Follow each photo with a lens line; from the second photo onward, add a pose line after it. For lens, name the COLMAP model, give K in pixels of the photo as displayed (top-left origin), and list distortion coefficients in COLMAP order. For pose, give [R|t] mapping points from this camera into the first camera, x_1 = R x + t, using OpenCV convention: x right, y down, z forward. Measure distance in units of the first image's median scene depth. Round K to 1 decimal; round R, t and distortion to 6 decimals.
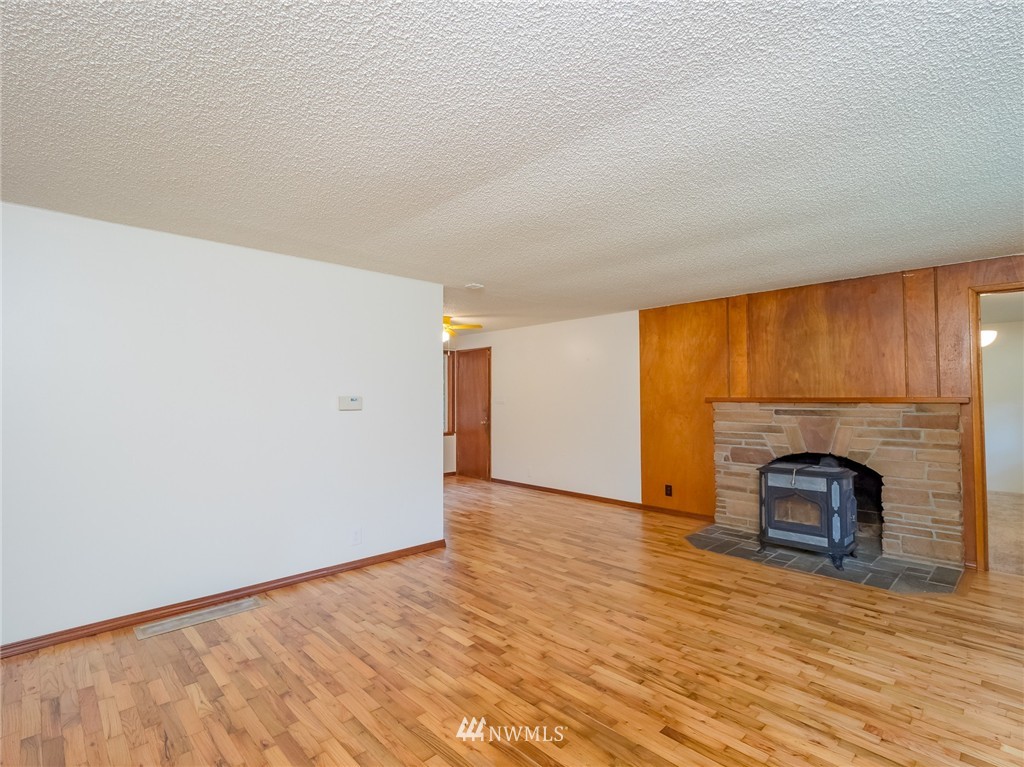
lens RADIAL K [[503.0, 0, 502.0], [0, 503.0, 380.0], [0, 0, 1]] dist [-0.005898, 0.004184]
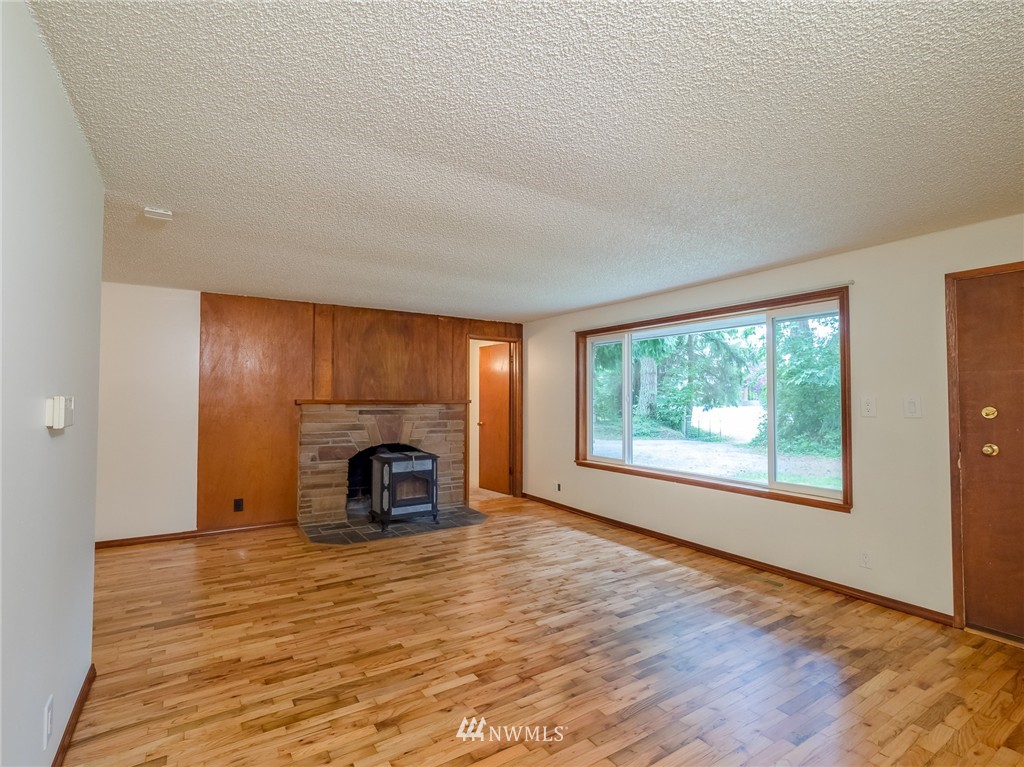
lens RADIAL K [[503.0, 0, 508.0], [0, 503.0, 385.6], [0, 0, 1]] dist [-0.005898, 0.004184]
pose [[0.186574, 0.028419, 0.982030, -0.714763], [-0.035360, 0.999128, -0.022195, 0.021041], [-0.981804, -0.030583, 0.187417, 0.599095]]
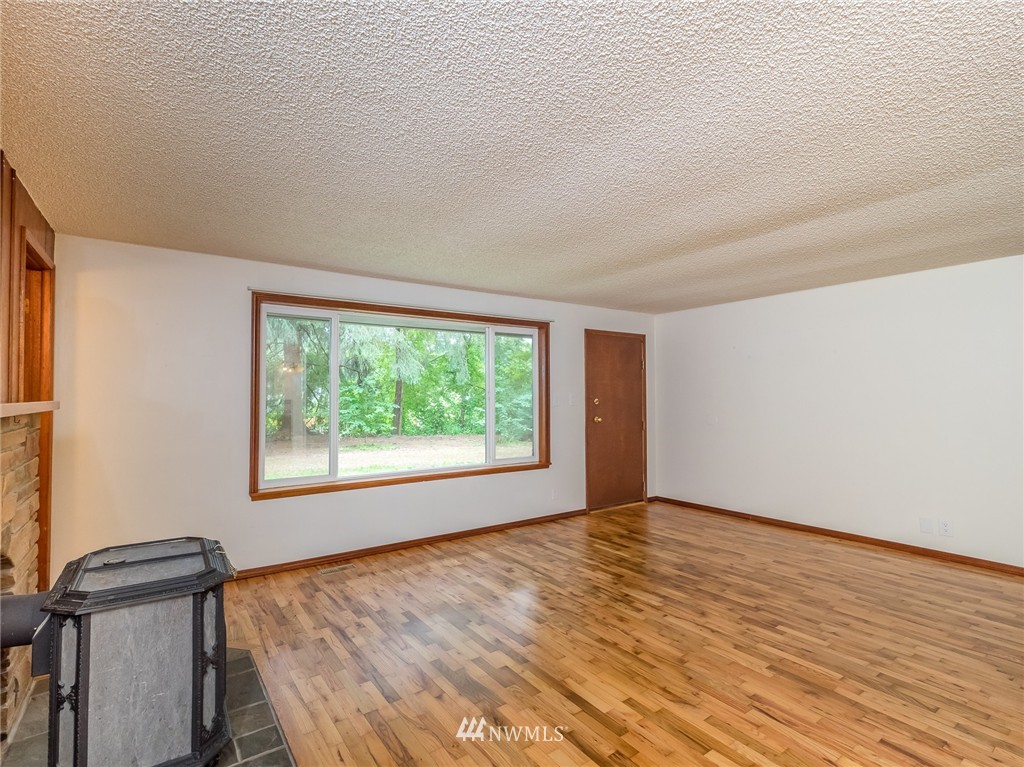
lens RADIAL K [[503.0, 0, 505.2], [0, 503.0, 387.4], [0, 0, 1]] dist [-0.005898, 0.004184]
pose [[-0.989826, 0.006967, 0.142109, 0.270510], [0.000064, 0.998822, -0.048524, 0.052361], [-0.142280, -0.048021, -0.988661, 1.640096]]
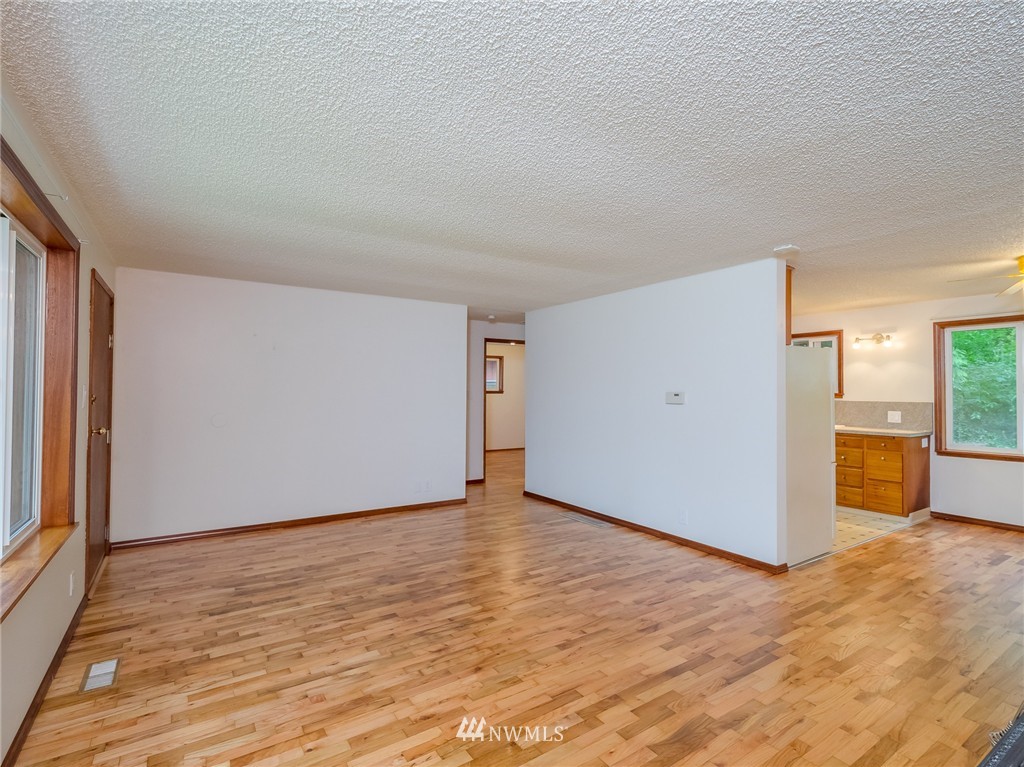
lens RADIAL K [[503.0, 0, 513.3], [0, 503.0, 386.0], [0, 0, 1]] dist [-0.005898, 0.004184]
pose [[-0.168273, -0.007715, -0.985710, 0.977455], [0.023919, 0.999643, -0.011907, 0.025675], [0.985450, -0.025581, -0.168028, 0.907079]]
